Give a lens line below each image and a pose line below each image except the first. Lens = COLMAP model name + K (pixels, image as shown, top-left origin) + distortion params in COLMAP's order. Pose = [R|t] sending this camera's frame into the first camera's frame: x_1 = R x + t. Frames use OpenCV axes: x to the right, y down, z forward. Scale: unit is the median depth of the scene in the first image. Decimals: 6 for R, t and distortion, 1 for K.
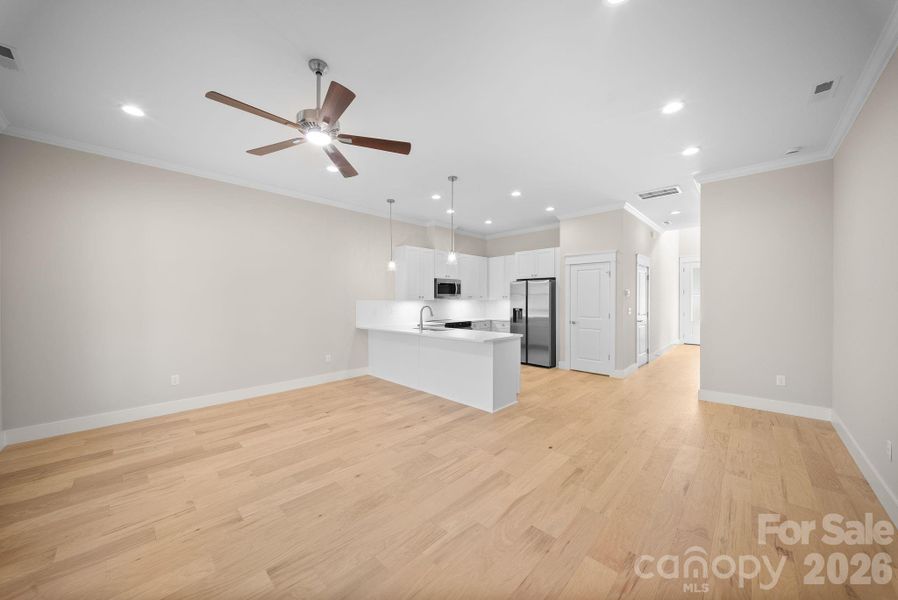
lens RADIAL K [[320.3, 0, 445.5], [0, 320.3, 300.2], [0, 0, 1]] dist [-0.000093, -0.000067]
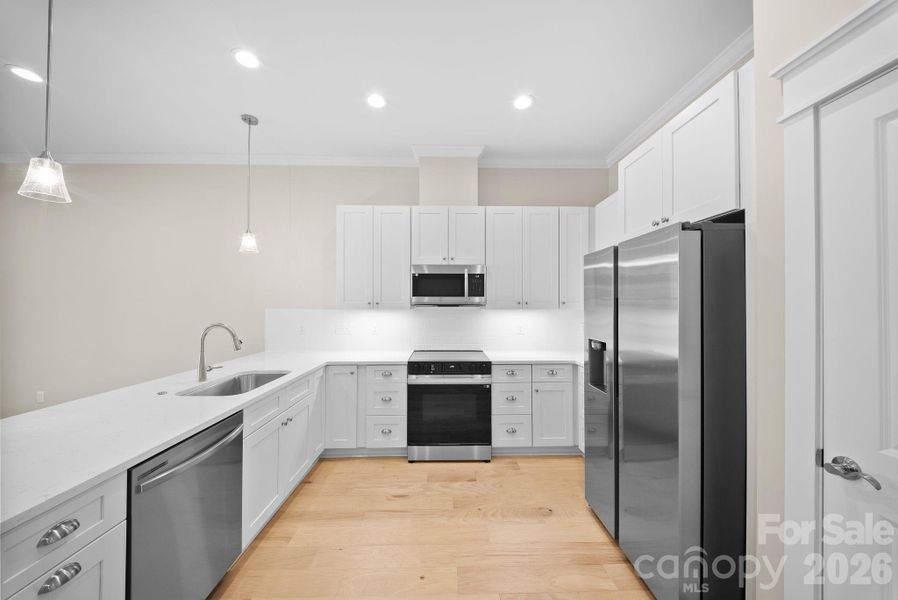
lens RADIAL K [[320.3, 0, 446.6], [0, 320.3, 301.0], [0, 0, 1]] dist [-0.000093, -0.000067]
pose [[0.709206, -0.003507, -0.704993, 0.463942], [-0.007429, 0.999895, -0.012447, -0.011064], [0.704963, 0.014064, 0.709105, 0.940306]]
